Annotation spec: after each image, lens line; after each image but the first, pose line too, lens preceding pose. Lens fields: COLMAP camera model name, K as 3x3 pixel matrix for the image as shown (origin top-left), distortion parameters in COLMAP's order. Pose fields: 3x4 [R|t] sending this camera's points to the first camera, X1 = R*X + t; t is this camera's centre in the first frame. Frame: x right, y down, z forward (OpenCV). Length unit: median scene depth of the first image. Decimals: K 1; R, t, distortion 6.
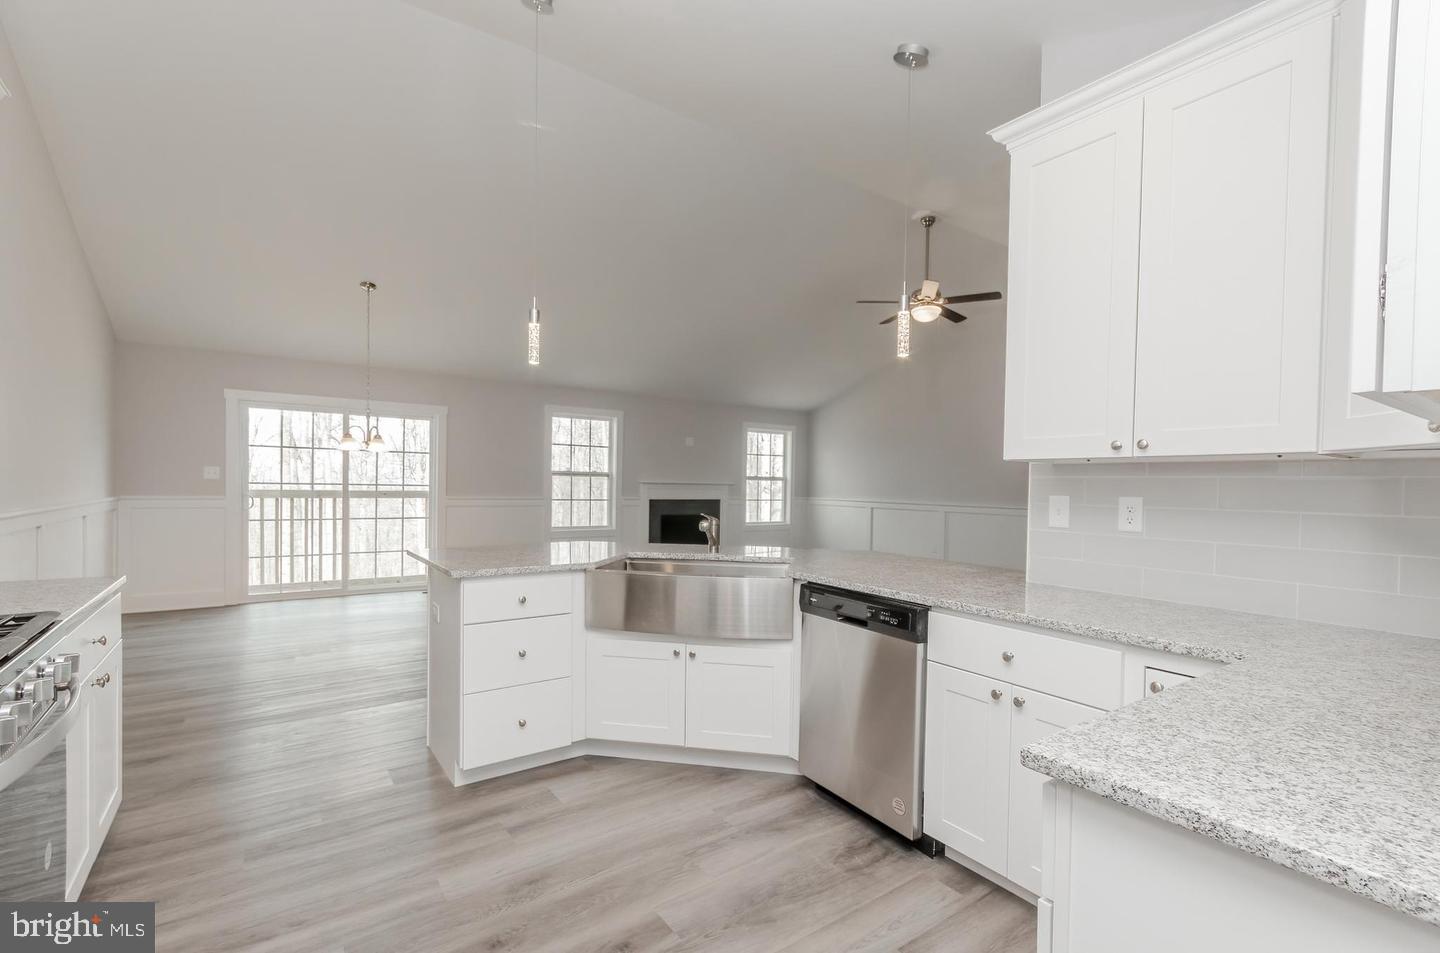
lens RADIAL K [[649.9, 0, 719.7], [0, 649.9, 491.8], [0, 0, 1]] dist [0.015002, -0.000153]
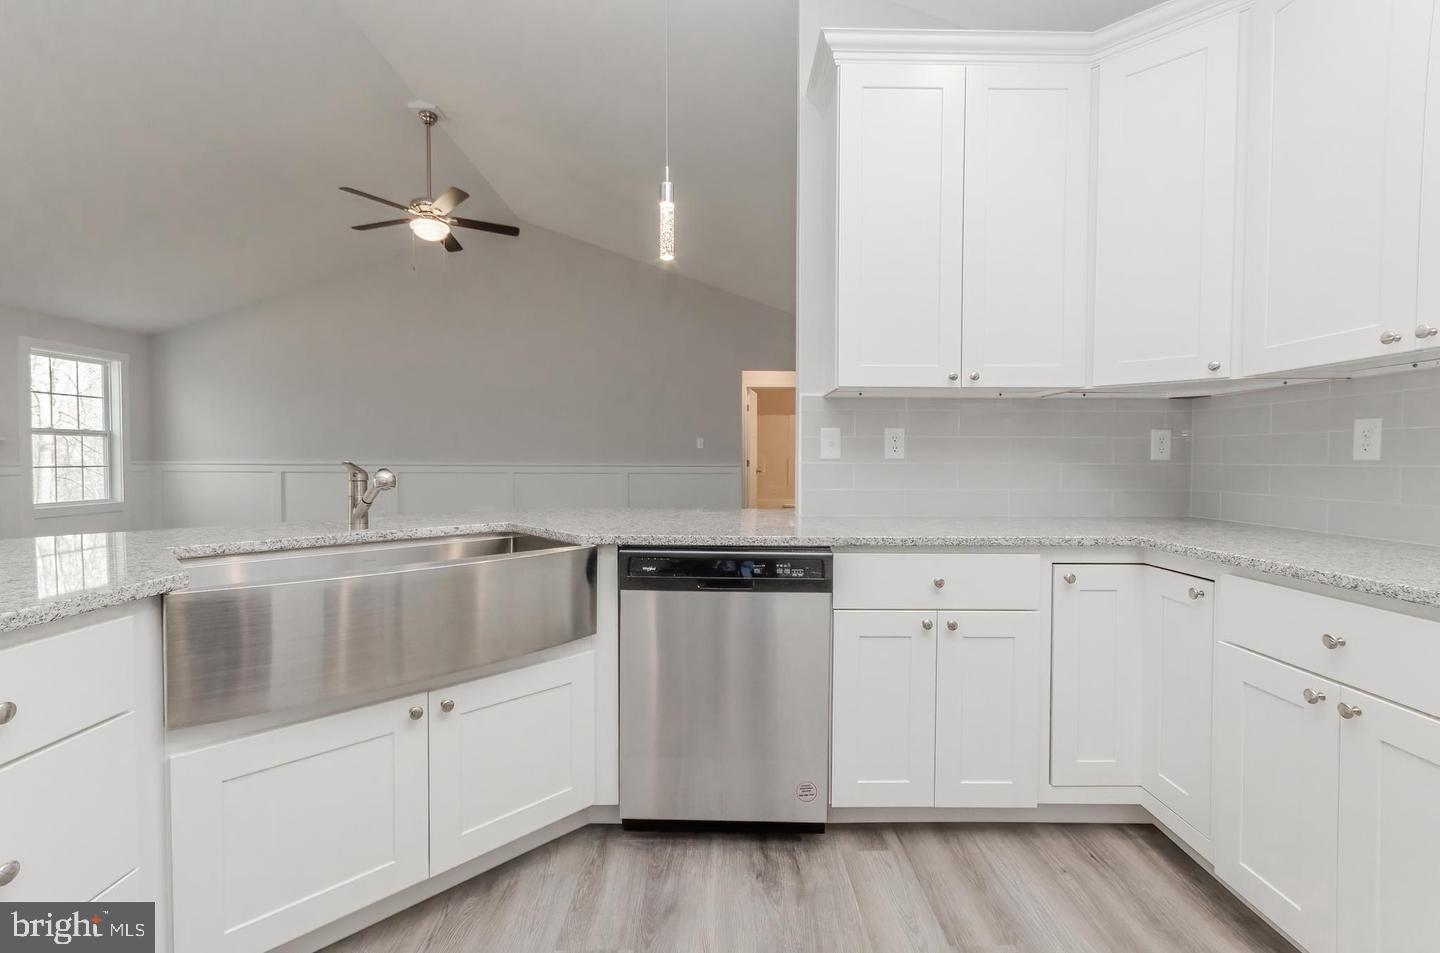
lens RADIAL K [[649.9, 0, 723.0], [0, 649.9, 467.2], [0, 0, 1]] dist [0.015002, -0.000153]
pose [[0.566579, -0.029752, 0.823470, -0.362550], [0.018032, 0.999556, 0.023707, 0.034387], [-0.823810, 0.001417, 0.566864, 0.481856]]
